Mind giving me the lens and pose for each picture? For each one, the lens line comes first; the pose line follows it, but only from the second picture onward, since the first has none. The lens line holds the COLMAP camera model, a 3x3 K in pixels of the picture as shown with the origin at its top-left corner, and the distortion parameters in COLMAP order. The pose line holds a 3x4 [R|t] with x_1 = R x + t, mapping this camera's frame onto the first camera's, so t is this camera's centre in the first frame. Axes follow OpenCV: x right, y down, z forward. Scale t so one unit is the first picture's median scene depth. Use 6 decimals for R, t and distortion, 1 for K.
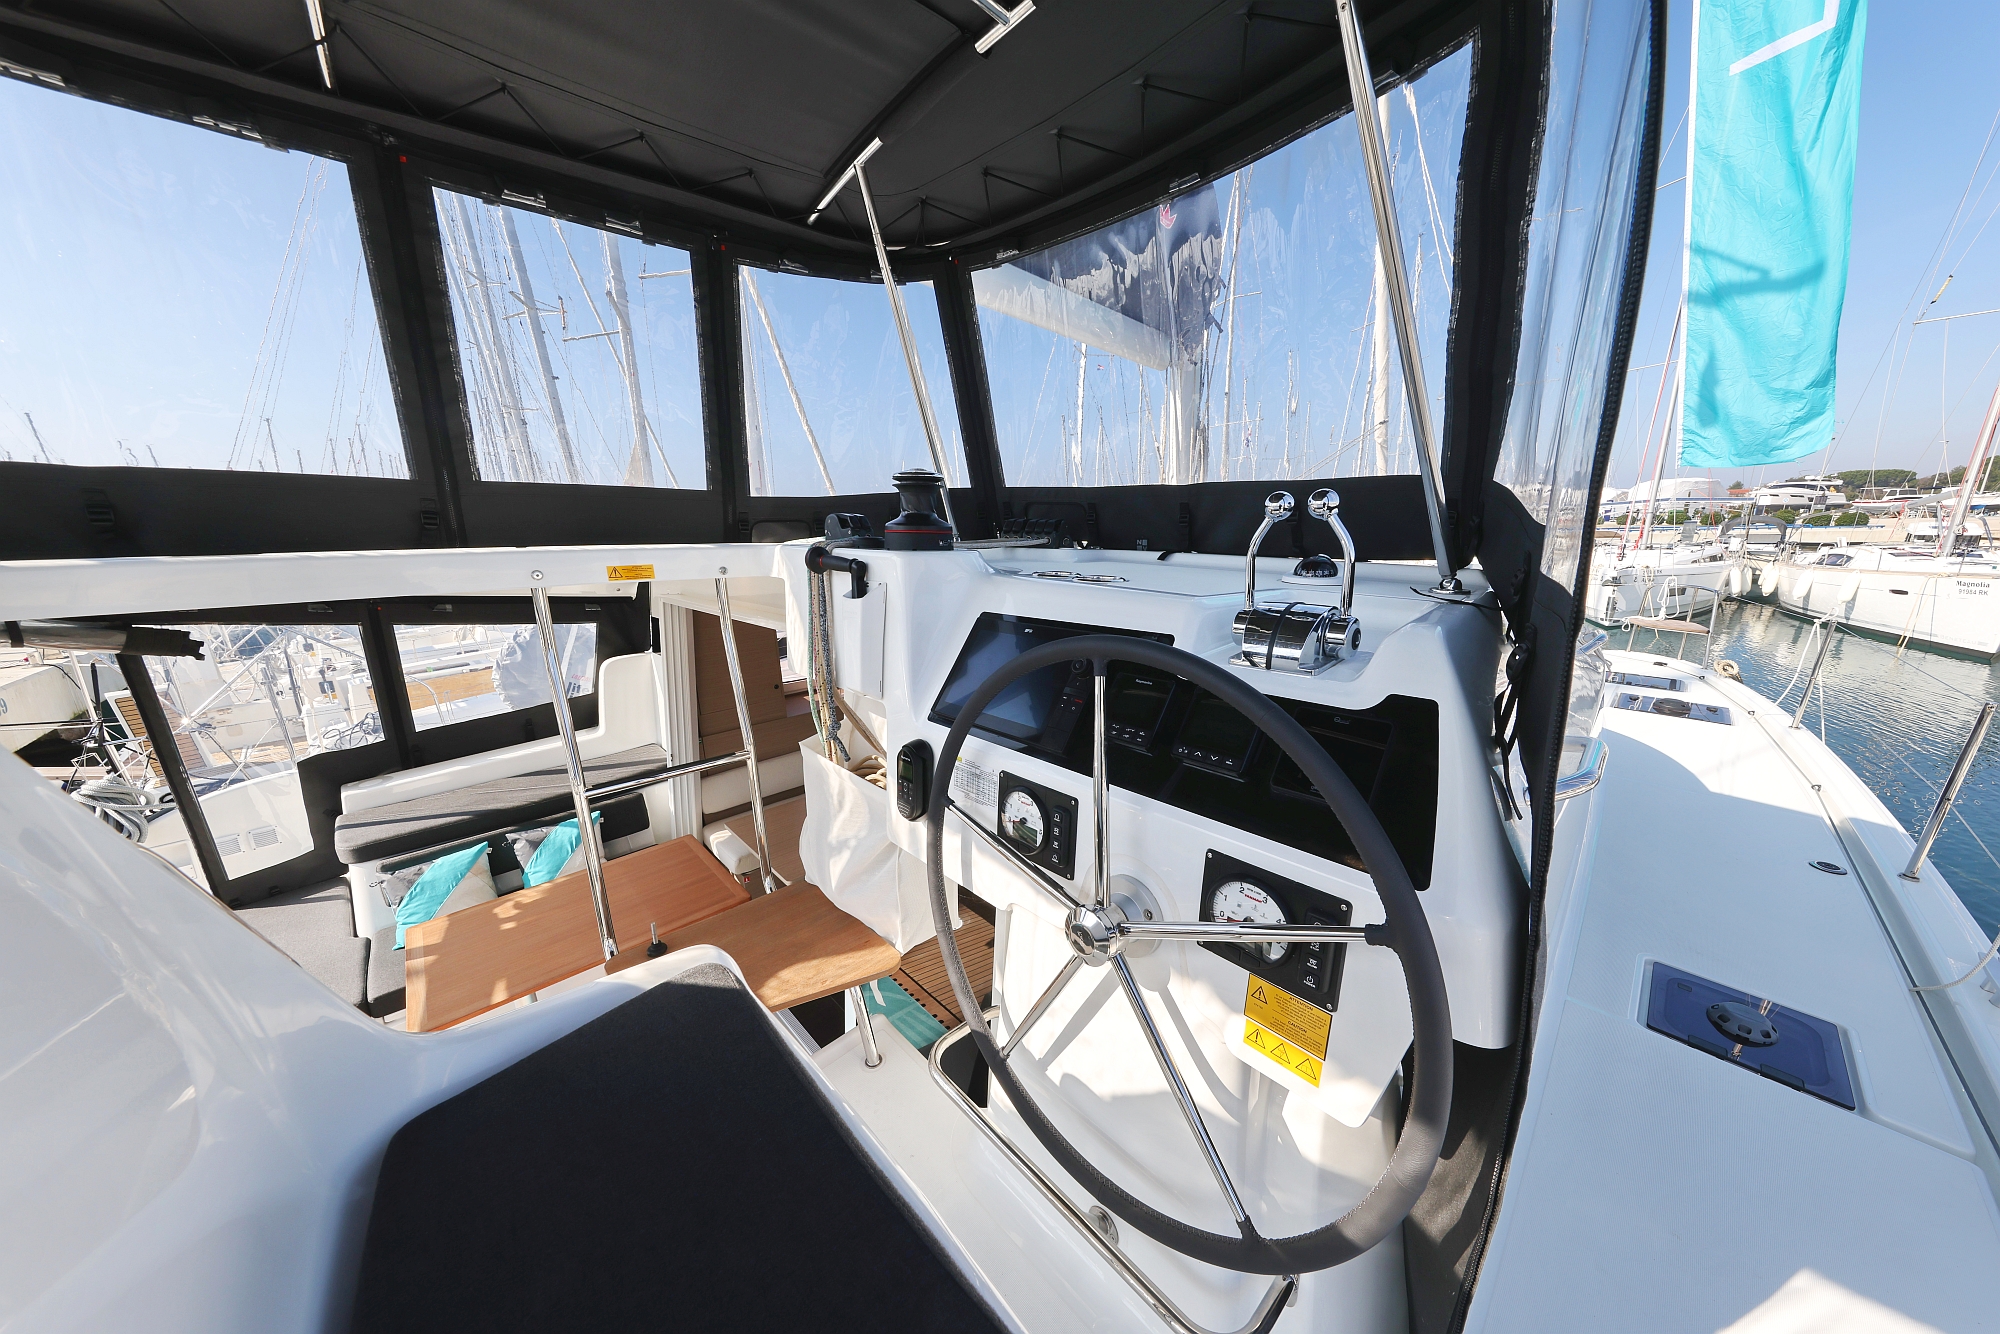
lens RADIAL K [[631.3, 0, 997.9], [0, 631.3, 663.1], [0, 0, 1]] dist [-0.000347, -0.000260]
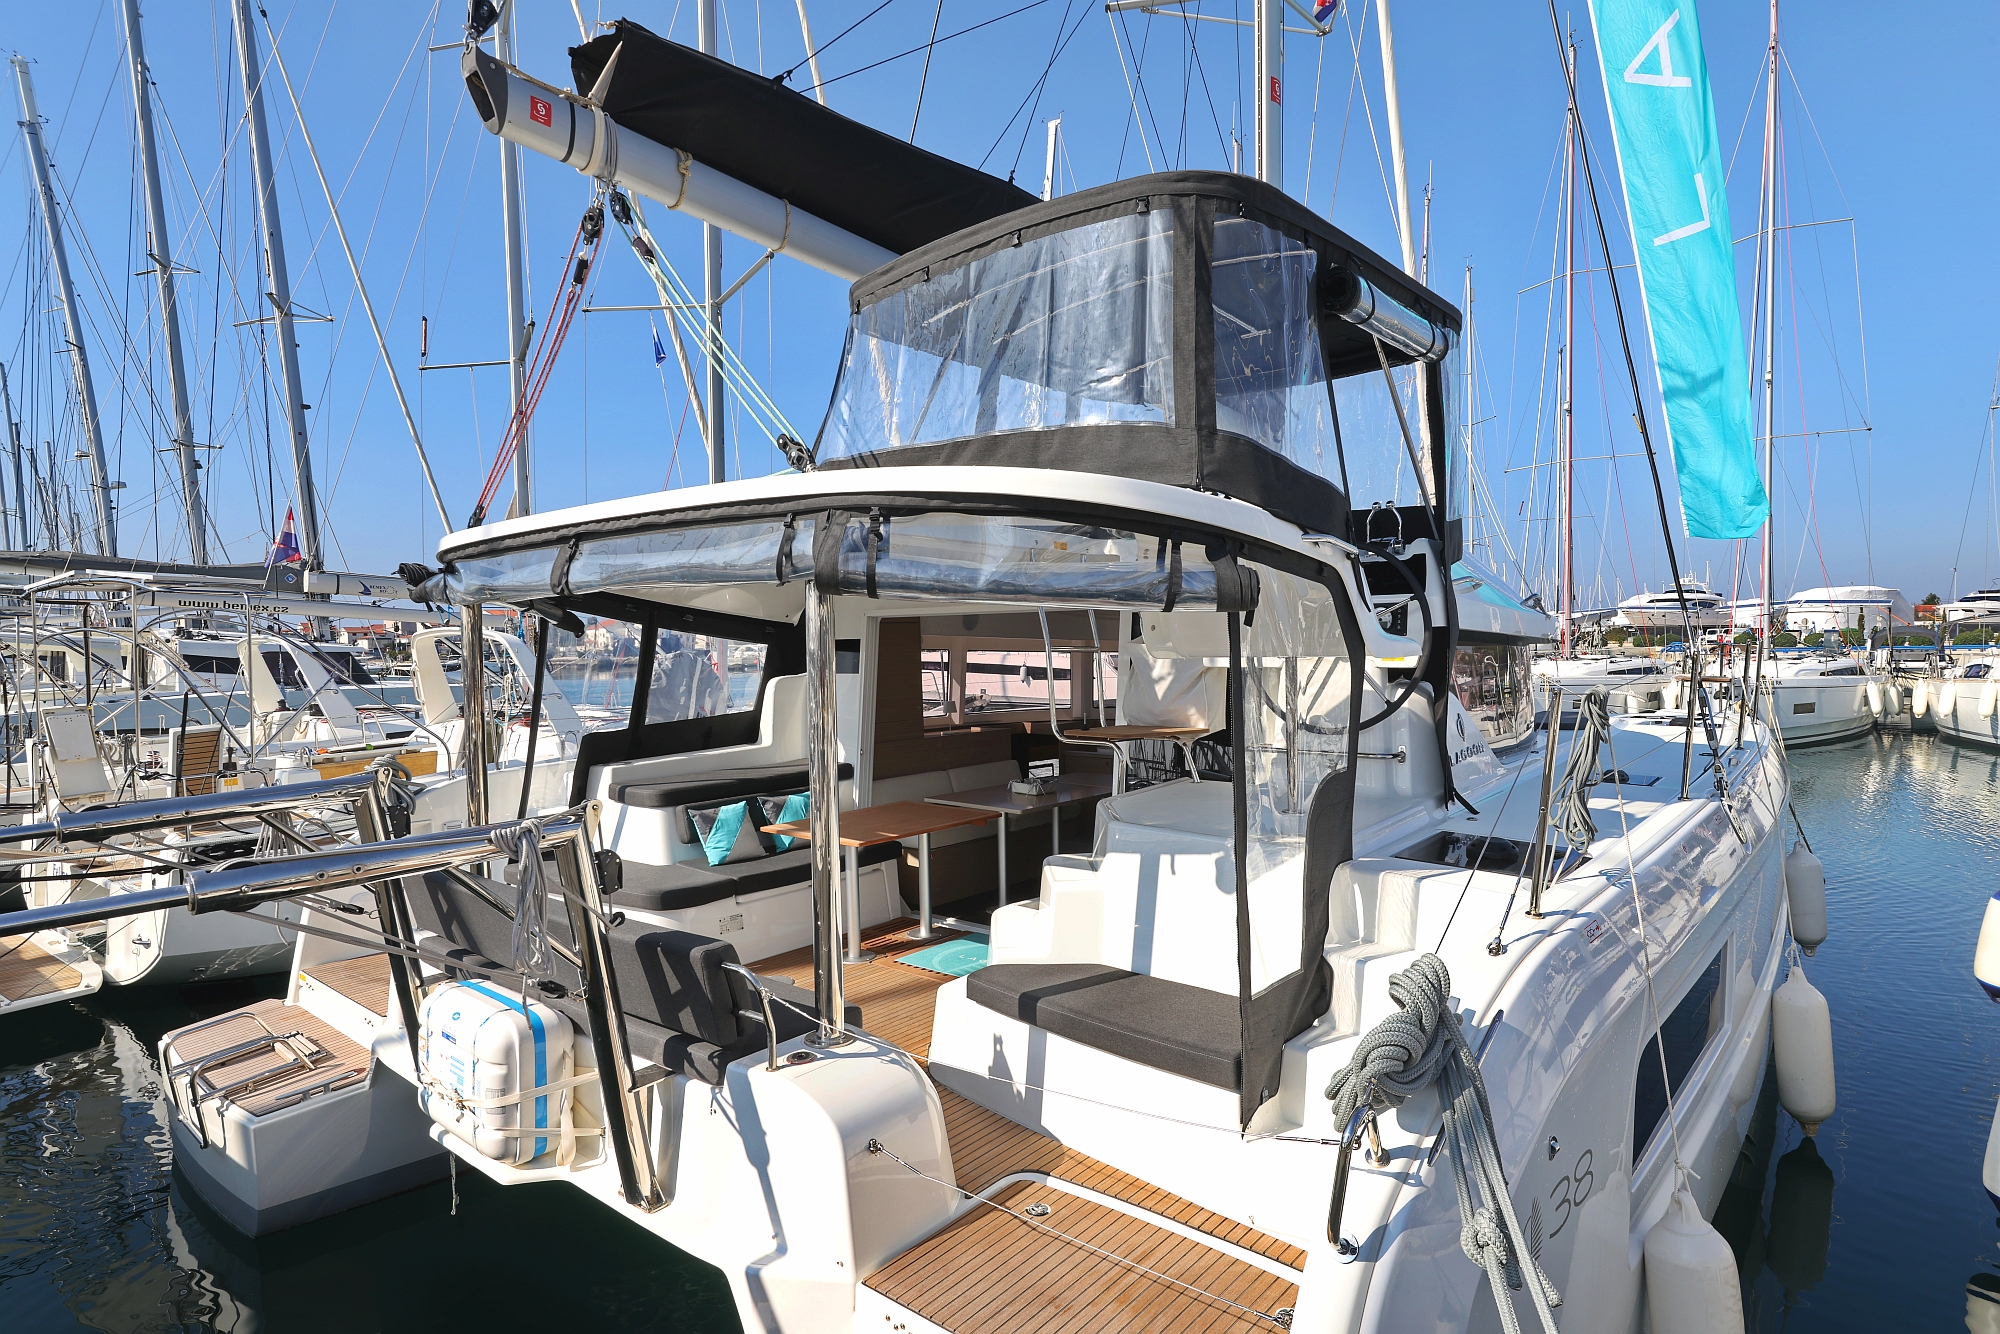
lens RADIAL K [[1038.6, 0, 1006.9], [0, 1038.6, 673.5], [0, 0, 1]] dist [0.000085, -0.000542]
pose [[0.993011, 0.005501, 0.117891, -0.883742], [0.016949, 0.981911, -0.188581, 0.679163], [-0.116796, 0.189262, 0.974956, -1.629259]]
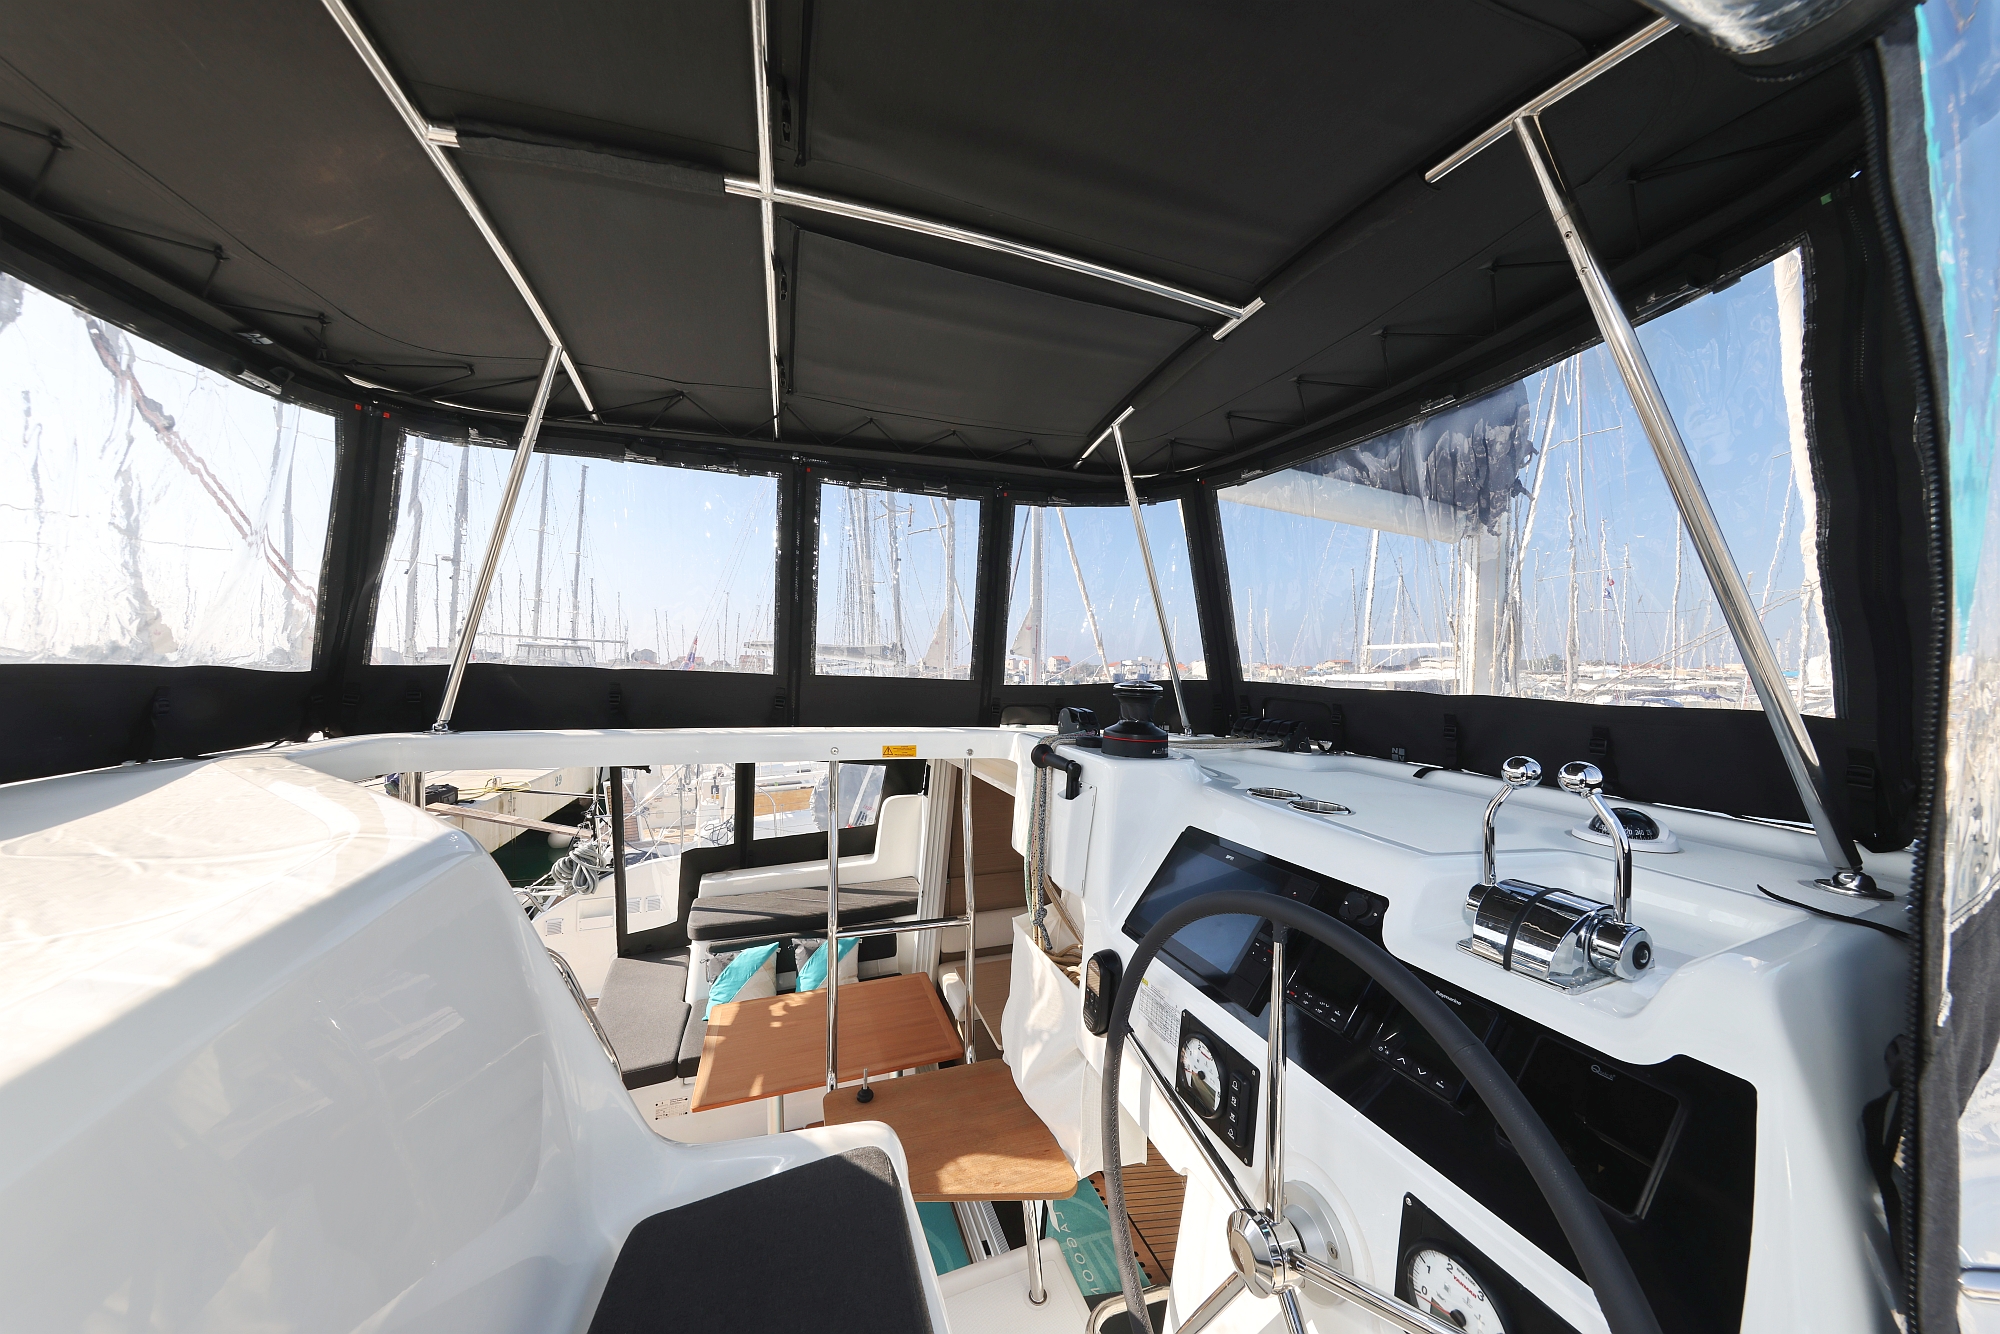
lens RADIAL K [[620.8, 0, 1006.6], [0, 620.8, 679.0], [0, 0, 1]] dist [-0.000563, -0.000075]
pose [[0.918508, 0.041034, -0.393267, 0.073197], [-0.121378, 0.975840, -0.181669, -0.077891], [0.376311, 0.214599, 0.901298, -0.039316]]
